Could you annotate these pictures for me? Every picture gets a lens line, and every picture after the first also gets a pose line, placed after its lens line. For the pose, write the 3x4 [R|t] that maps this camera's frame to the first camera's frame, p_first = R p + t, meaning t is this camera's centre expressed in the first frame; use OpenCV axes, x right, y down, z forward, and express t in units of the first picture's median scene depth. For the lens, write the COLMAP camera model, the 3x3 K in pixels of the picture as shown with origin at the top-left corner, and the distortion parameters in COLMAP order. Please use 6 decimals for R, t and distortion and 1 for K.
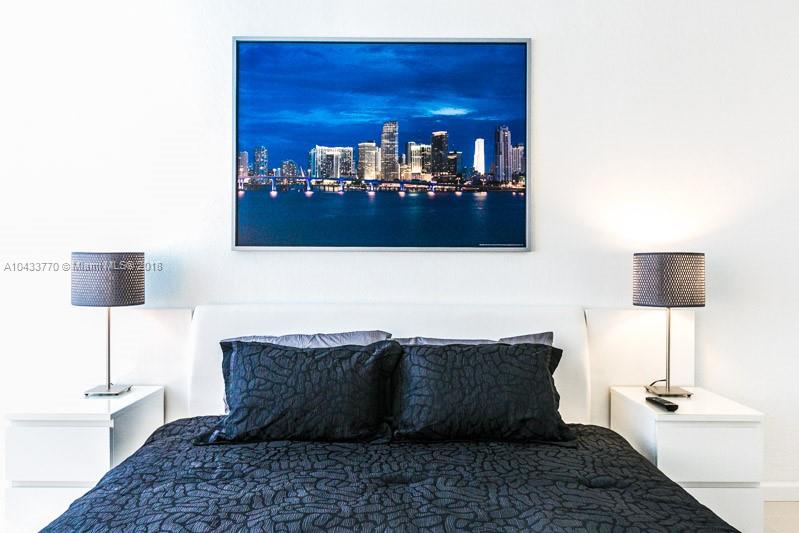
lens RADIAL K [[574.9, 0, 400.8], [0, 574.9, 268.6], [0, 0, 1]] dist [0.001165, -0.002241]
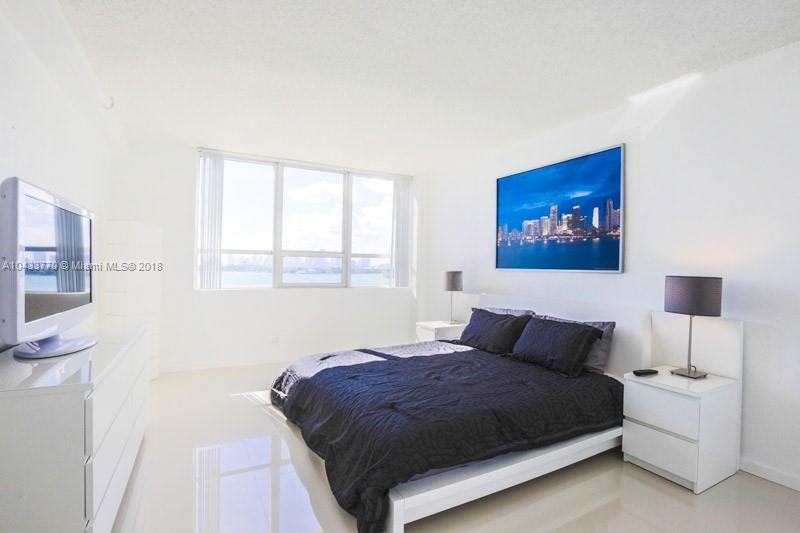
lens RADIAL K [[392.0, 0, 396.9], [0, 392.0, 263.7], [0, 0, 1]] dist [-0.028794, 0.003143]
pose [[0.479689, -0.002210, -0.877436, 0.883281], [-0.007719, 0.999948, -0.006738, -0.043042], [0.877405, 0.010005, 0.479646, -0.094014]]
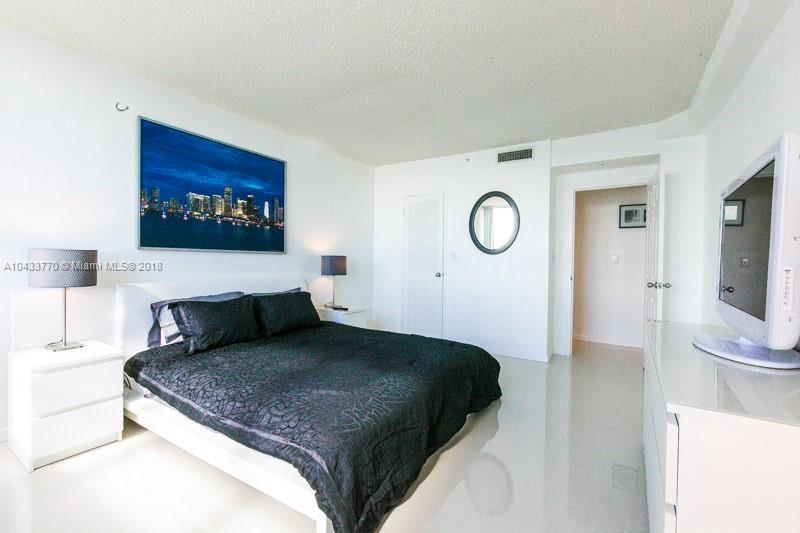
lens RADIAL K [[355.0, 0, 405.1], [0, 355.0, 267.4], [0, 0, 1]] dist [-0.003249, 0.000449]
pose [[0.515622, -0.011248, 0.856742, -0.750723], [-0.013459, 0.999684, 0.021225, -0.011794], [-0.856710, -0.022476, 0.515308, -0.151077]]
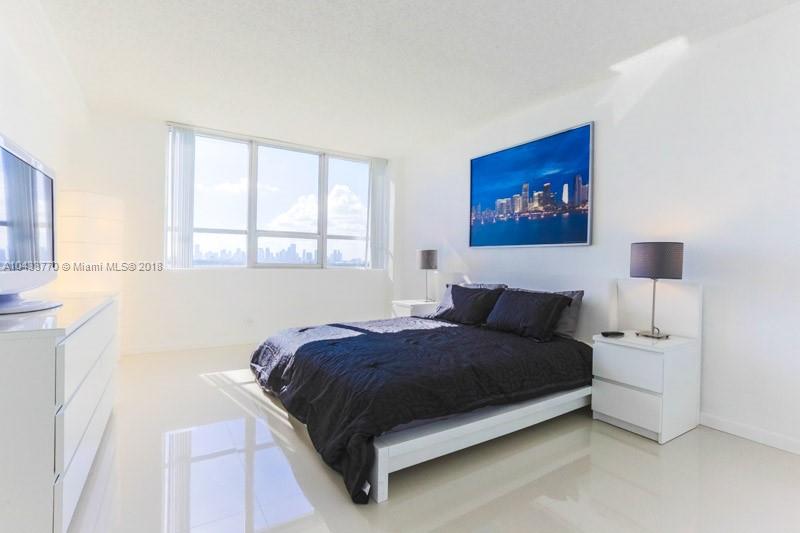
lens RADIAL K [[386.1, 0, 397.5], [0, 386.1, 262.7], [0, 0, 1]] dist [-0.002635, -0.000462]
pose [[0.544567, 0.007744, -0.838682, 0.877278], [-0.008423, 0.999957, 0.003764, 0.024066], [0.838675, 0.005015, 0.544609, -0.114277]]
